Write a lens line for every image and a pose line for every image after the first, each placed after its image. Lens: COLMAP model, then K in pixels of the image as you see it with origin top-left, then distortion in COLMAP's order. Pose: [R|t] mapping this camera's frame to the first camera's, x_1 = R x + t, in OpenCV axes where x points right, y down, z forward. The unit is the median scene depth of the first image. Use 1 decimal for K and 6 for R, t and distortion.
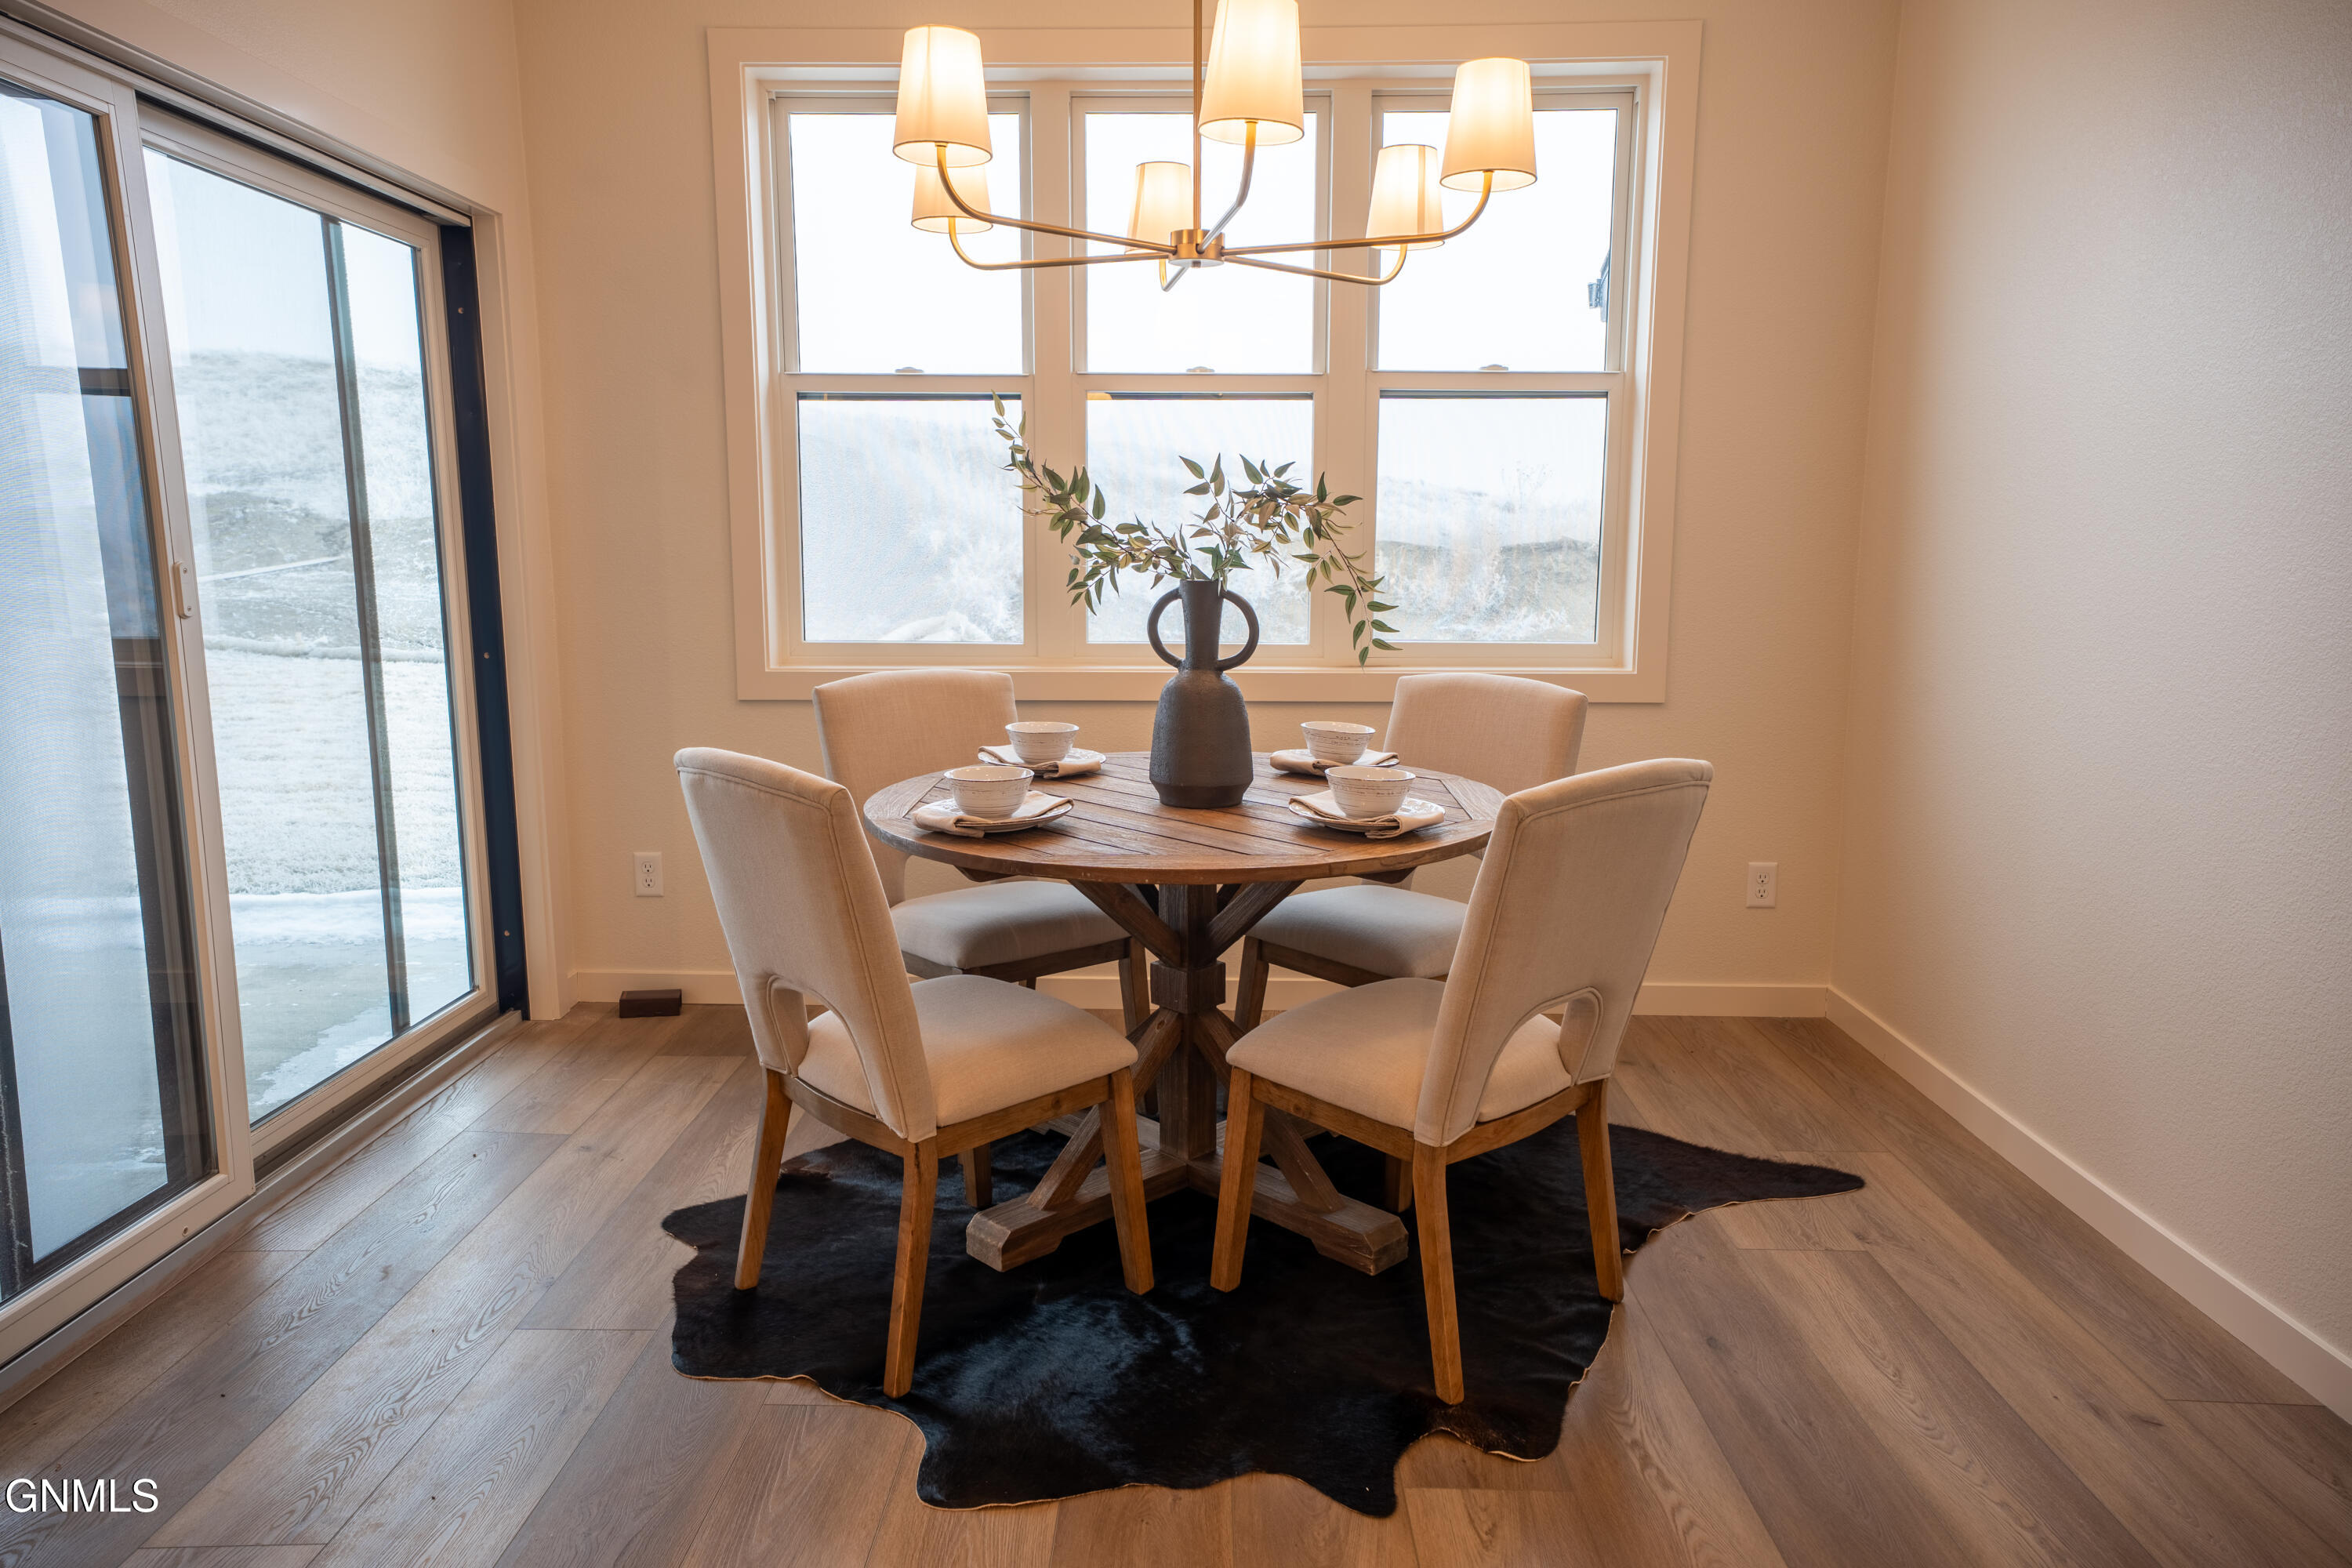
lens RADIAL K [[1578.7, 0, 1176.0], [0, 1578.7, 784.0], [0, 0, 1]] dist [0.048323, 0.000268]
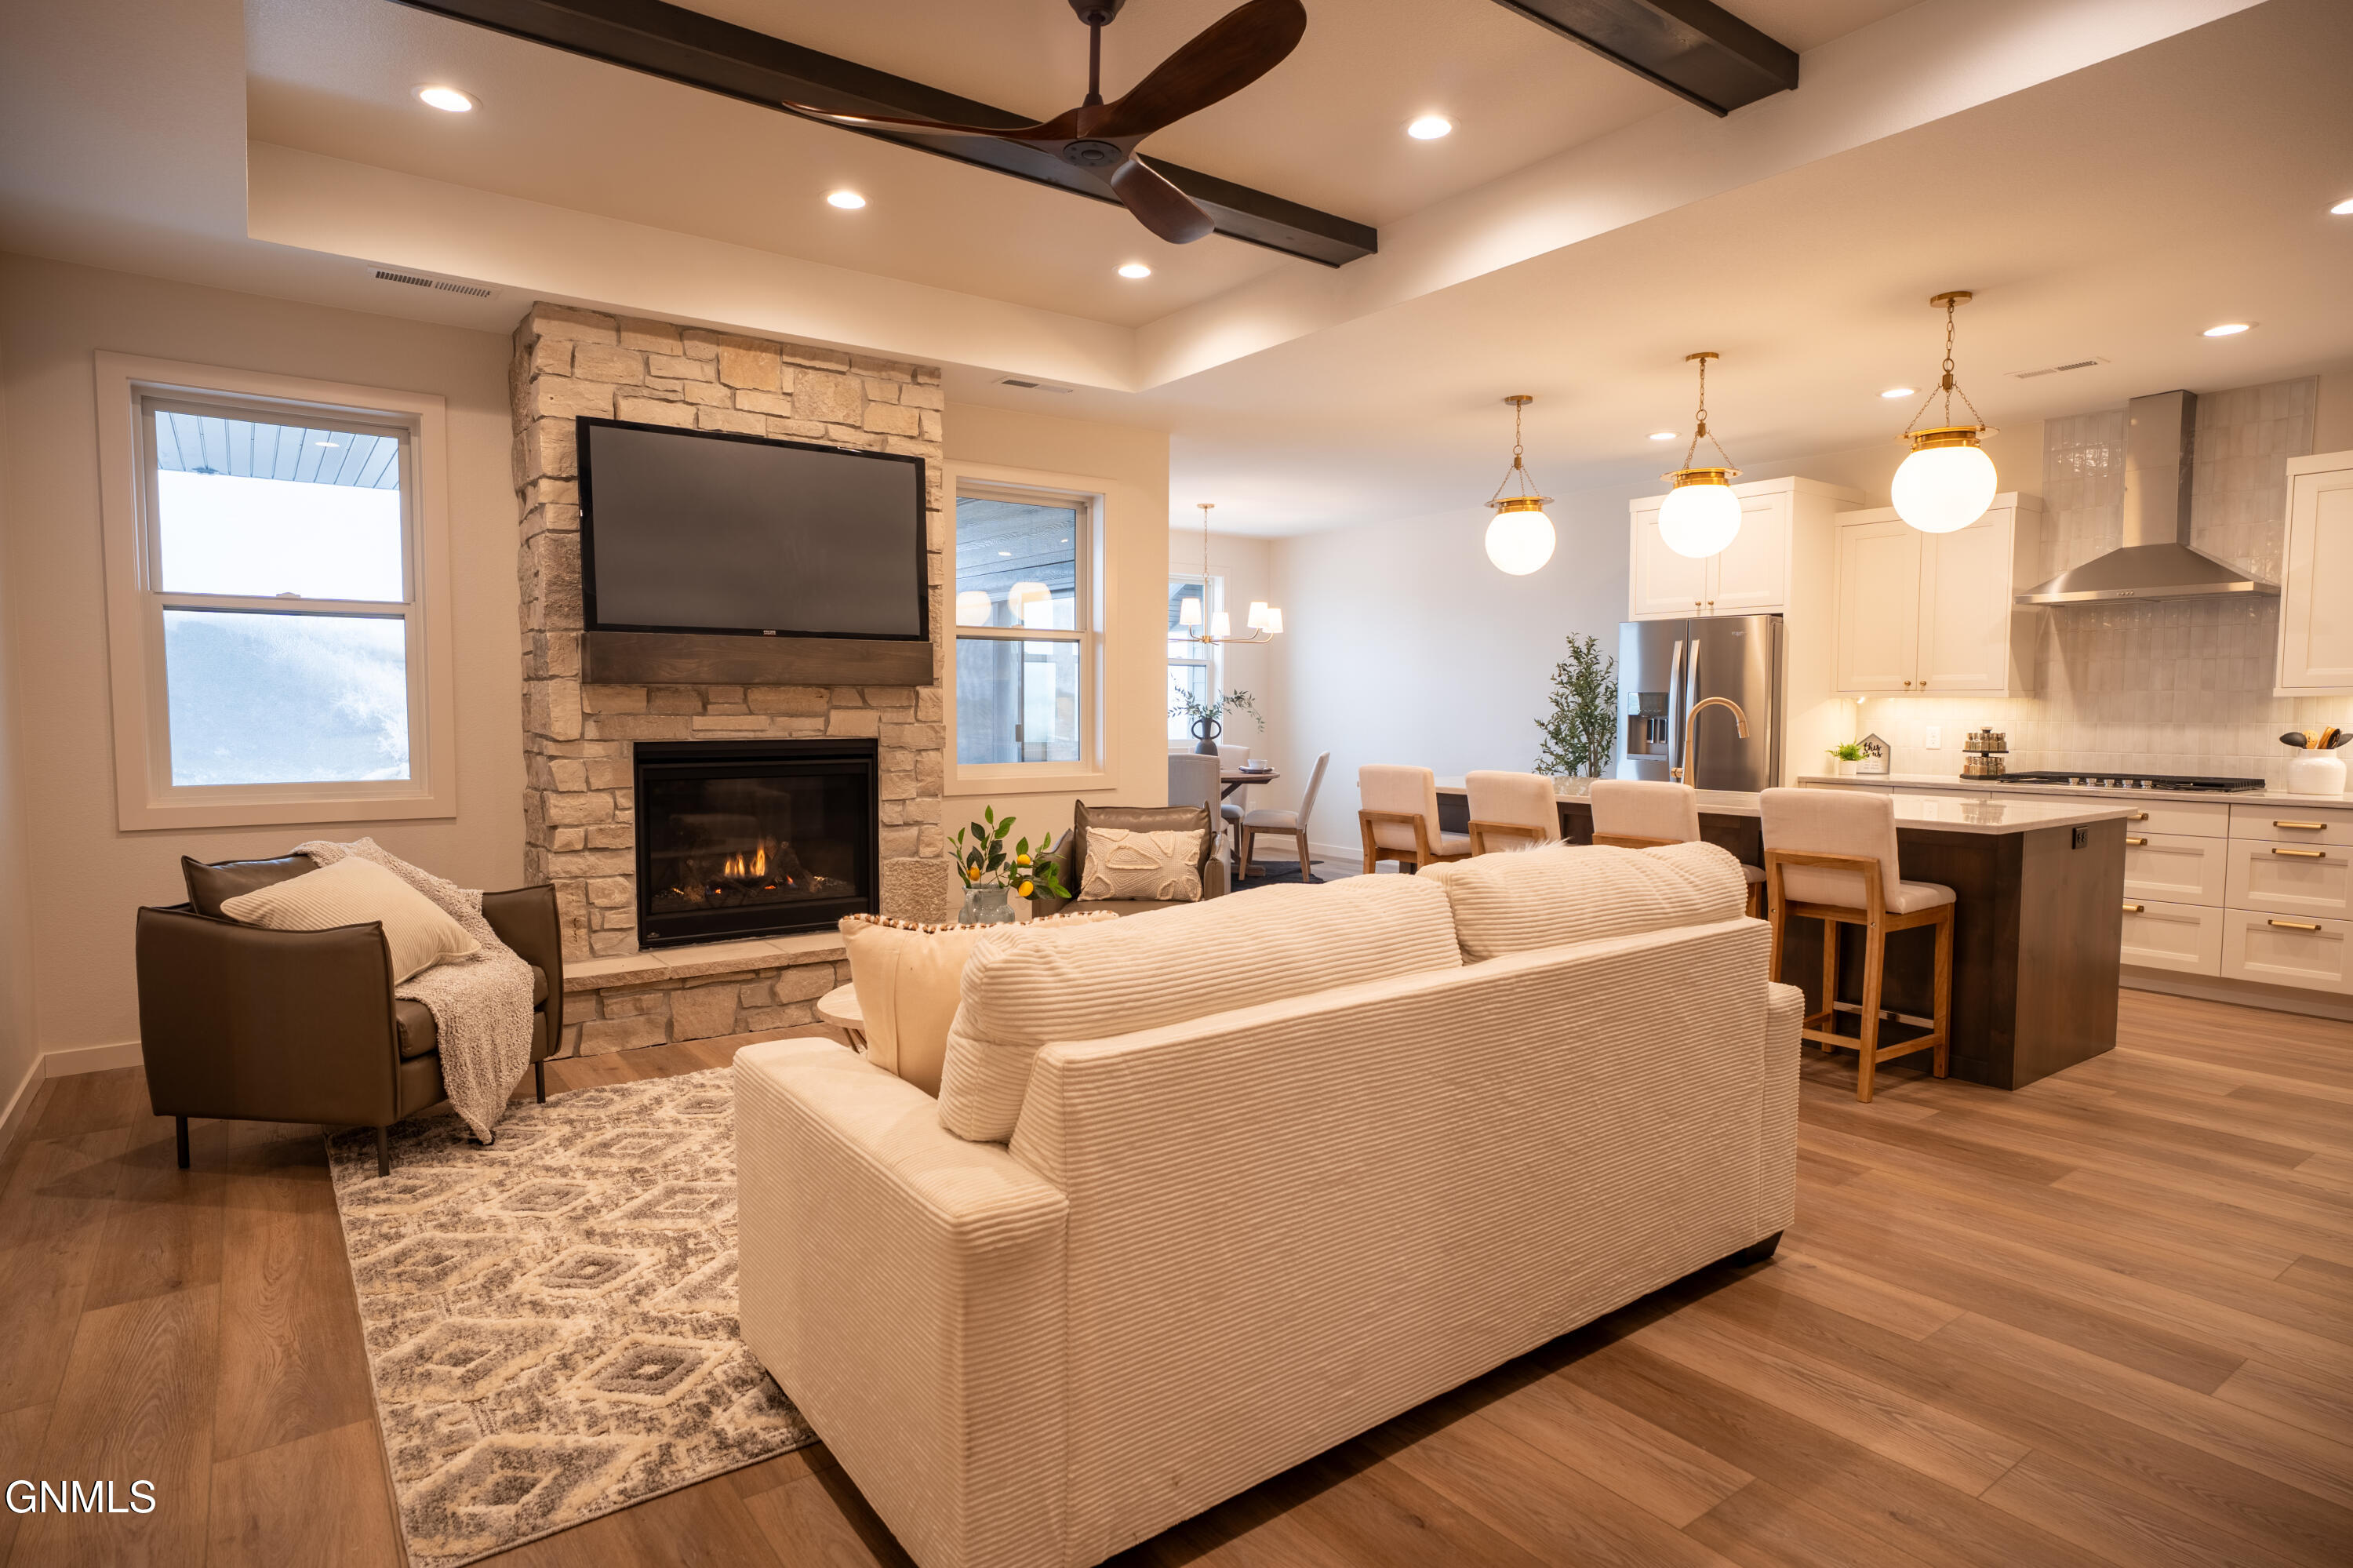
lens RADIAL K [[1273.3, 0, 1166.8], [0, 1273.3, 782.9], [0, 0, 1]] dist [-0.046336, 0.036580]
pose [[0.798112, -0.032112, 0.601653, -2.047883], [0.090318, 0.993672, -0.066776, 0.248871], [-0.595701, 0.107635, 0.795962, -1.537128]]
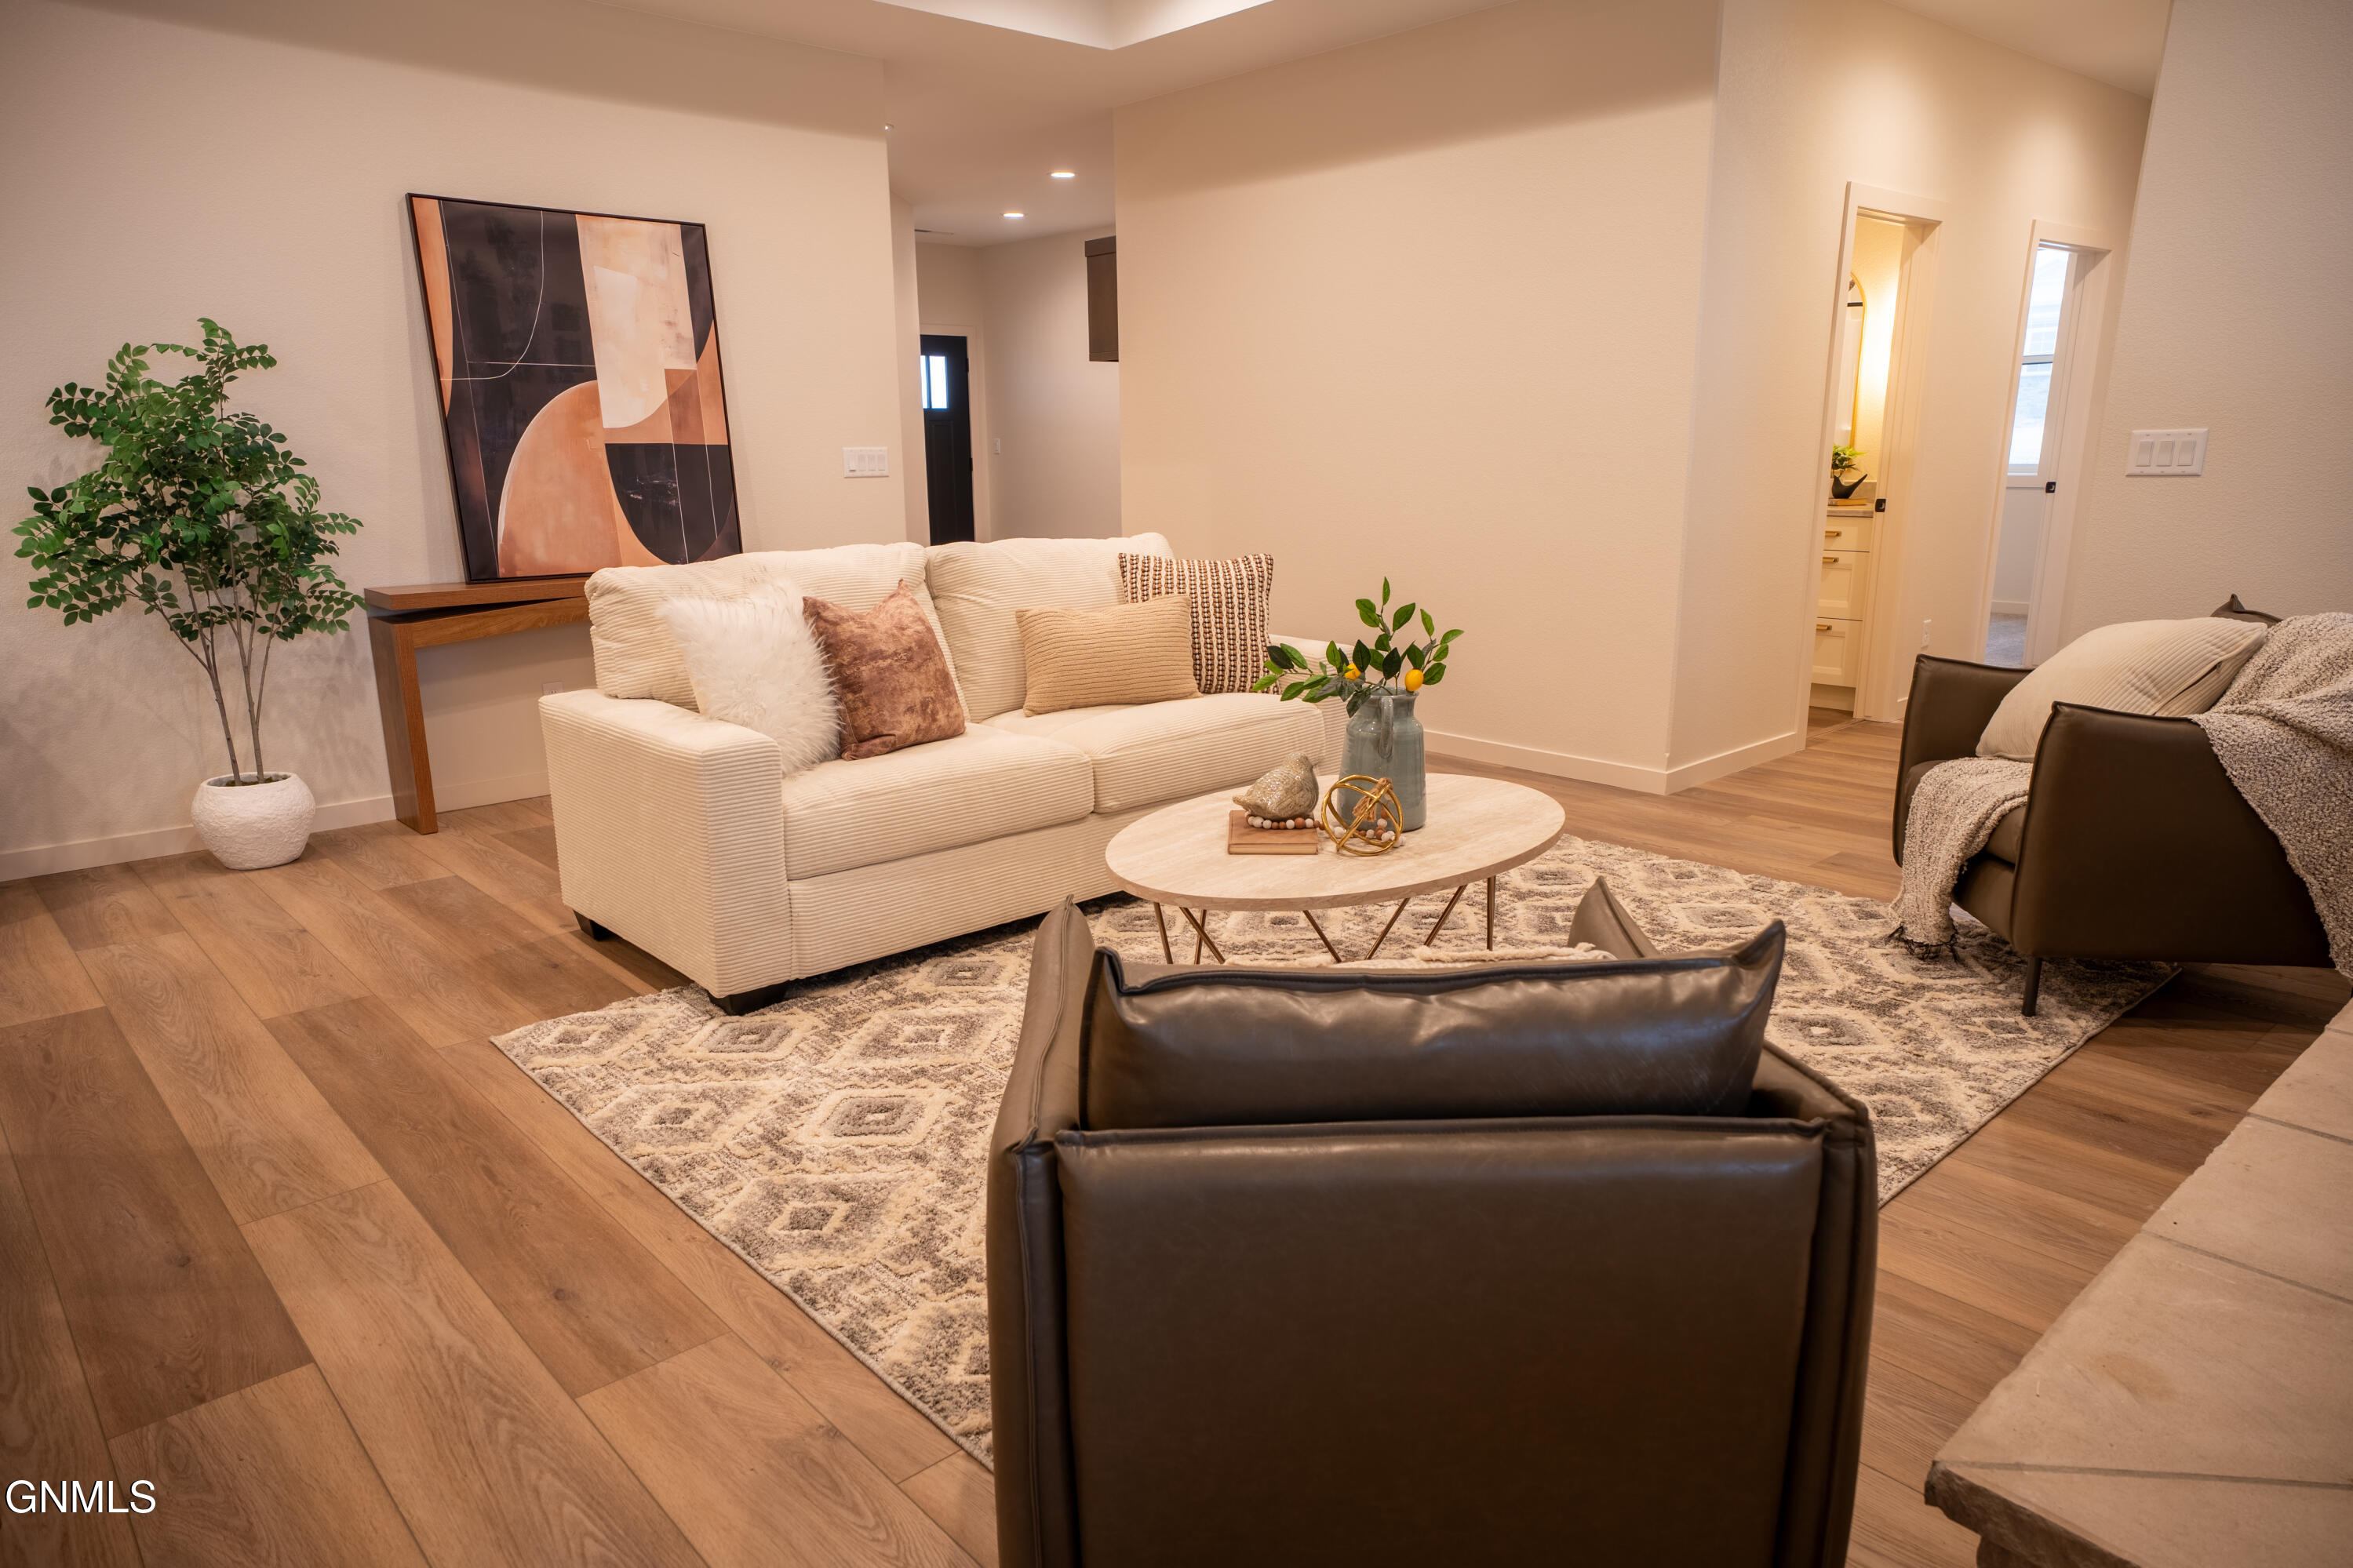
lens RADIAL K [[1480.0, 0, 1176.5], [0, 1480.0, 784.0], [0, 0, 1]] dist [-0.023368, 0.087883]
pose [[-0.730179, 0.168068, -0.662262, -0.586808], [-0.092957, 0.935826, 0.339982, -0.036825], [0.676902, 0.309810, -0.667698, 0.249733]]
